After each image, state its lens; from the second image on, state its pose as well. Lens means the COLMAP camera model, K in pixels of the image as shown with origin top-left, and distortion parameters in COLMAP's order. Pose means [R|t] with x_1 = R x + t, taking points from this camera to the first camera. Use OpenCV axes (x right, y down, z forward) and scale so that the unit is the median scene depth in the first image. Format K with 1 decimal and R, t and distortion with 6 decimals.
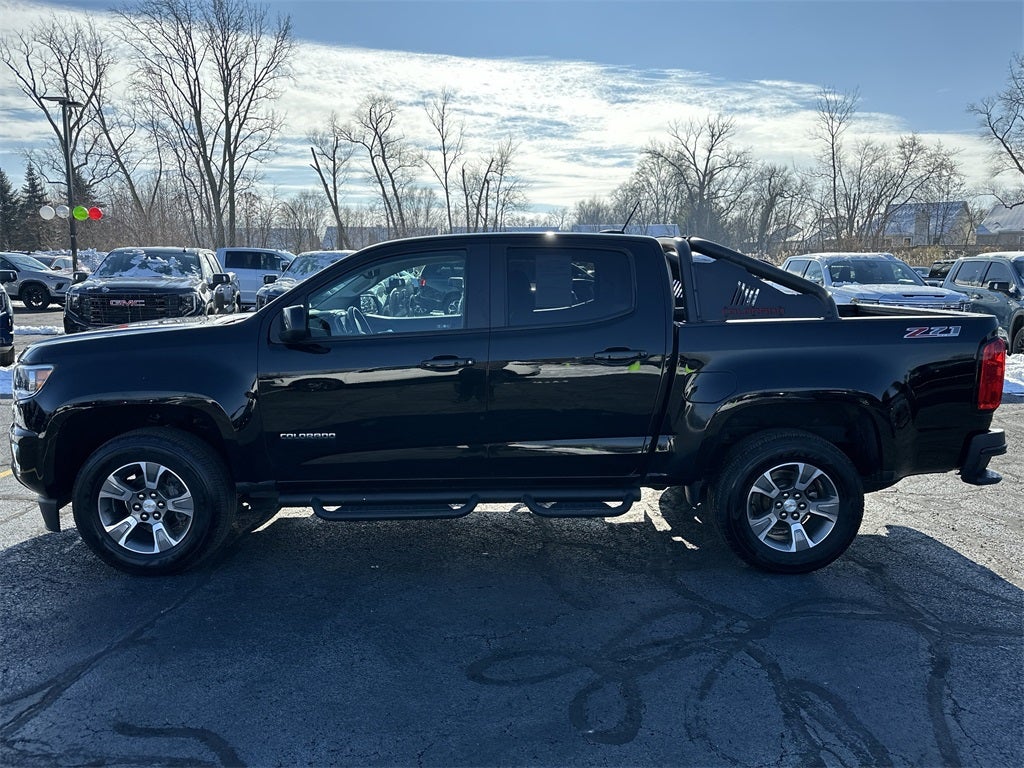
lens RADIAL K [[788.8, 0, 512.0], [0, 788.8, 384.0], [0, 0, 1]] dist [0.006899, -0.000244]
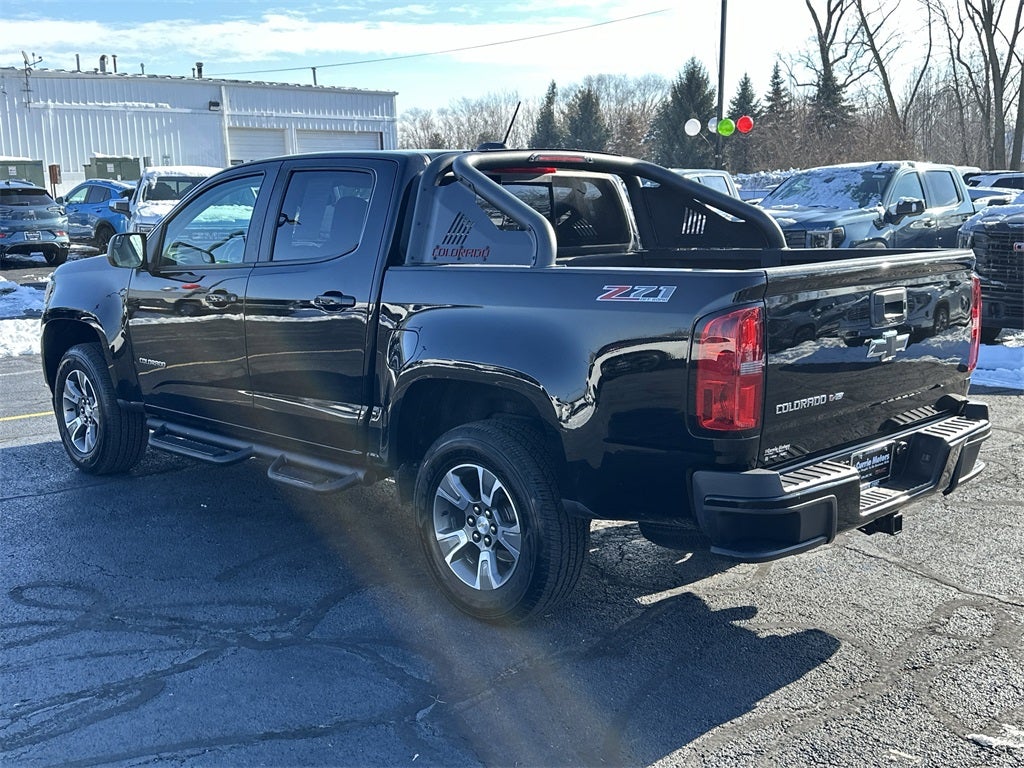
lens RADIAL K [[1095.8, 0, 516.5], [0, 1095.8, 381.0], [0, 0, 1]] dist [0.169354, -0.362249]
pose [[0.694115, 0.108557, -0.711632, 1.075850], [-0.091515, 0.993850, 0.062346, -0.041835], [0.714024, 0.021850, 0.699781, 0.319063]]
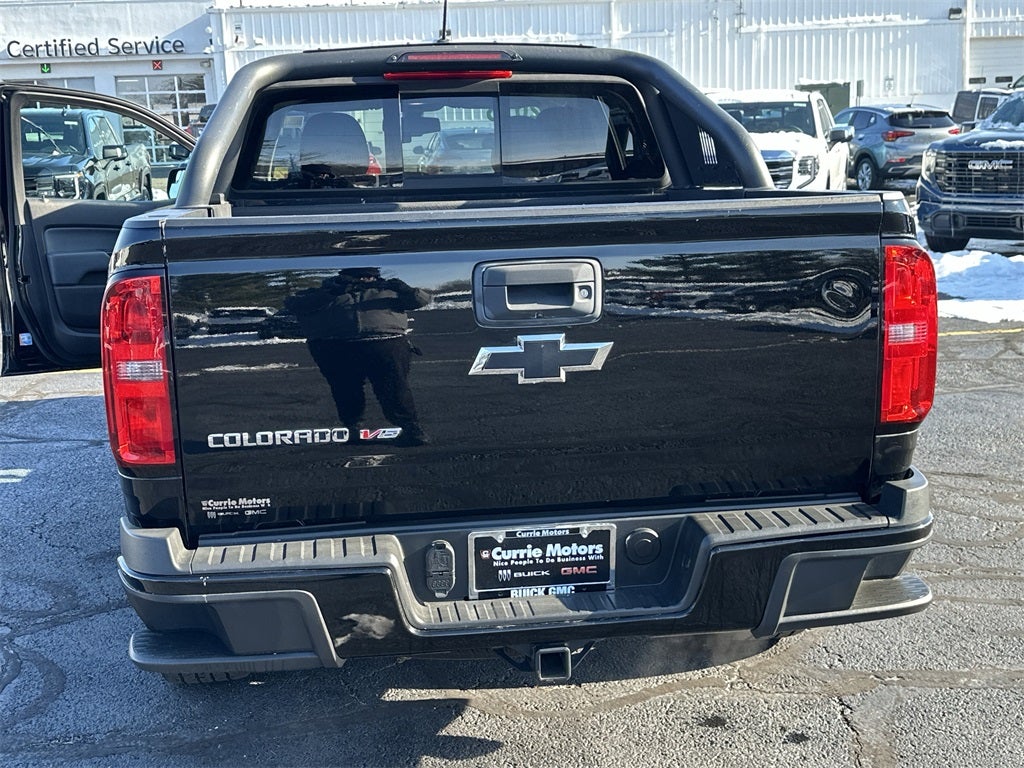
lens RADIAL K [[1255.6, 0, 498.3], [0, 1255.6, 387.1], [0, 0, 1]] dist [0.197382, -0.485862]
pose [[0.112428, 0.179813, -0.977255, 1.227042], [-0.112752, 0.979447, 0.167245, -0.129014], [0.987242, 0.091384, 0.130391, 1.097959]]
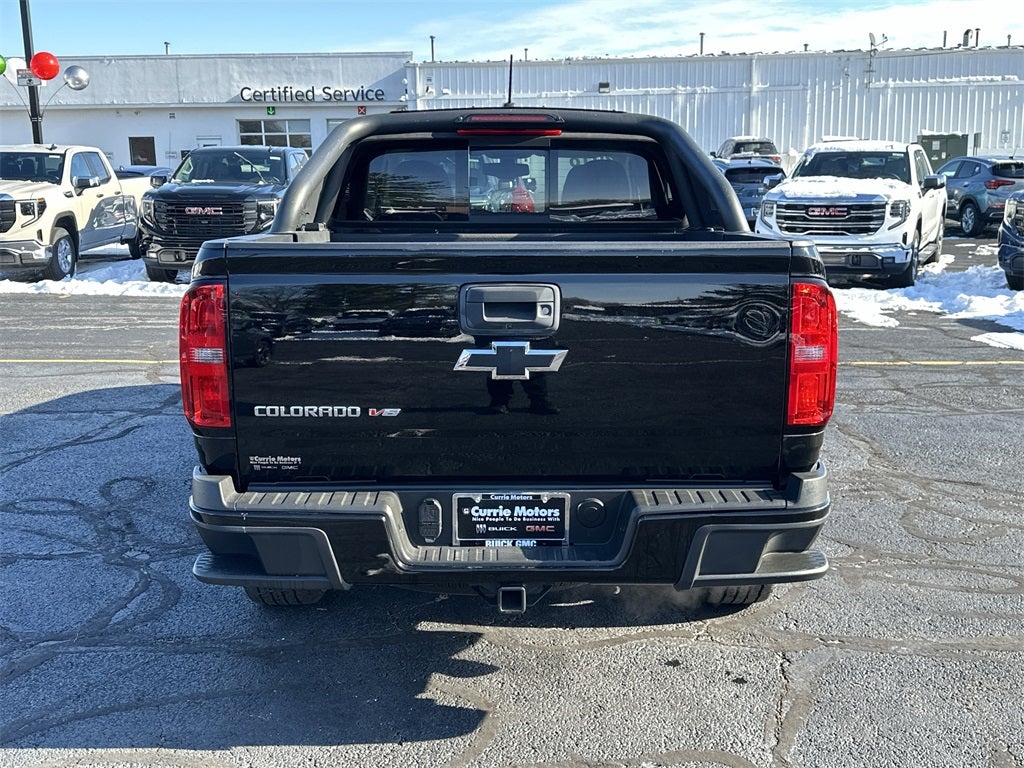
lens RADIAL K [[1095.8, 0, 516.5], [0, 1095.8, 381.0], [0, 0, 1]] dist [0.169354, -0.362249]
pose [[-0.011622, 0.173128, -0.984831, 1.305887], [-0.138982, 0.975058, 0.173050, -0.149085], [0.990227, 0.138885, 0.012730, 1.194823]]
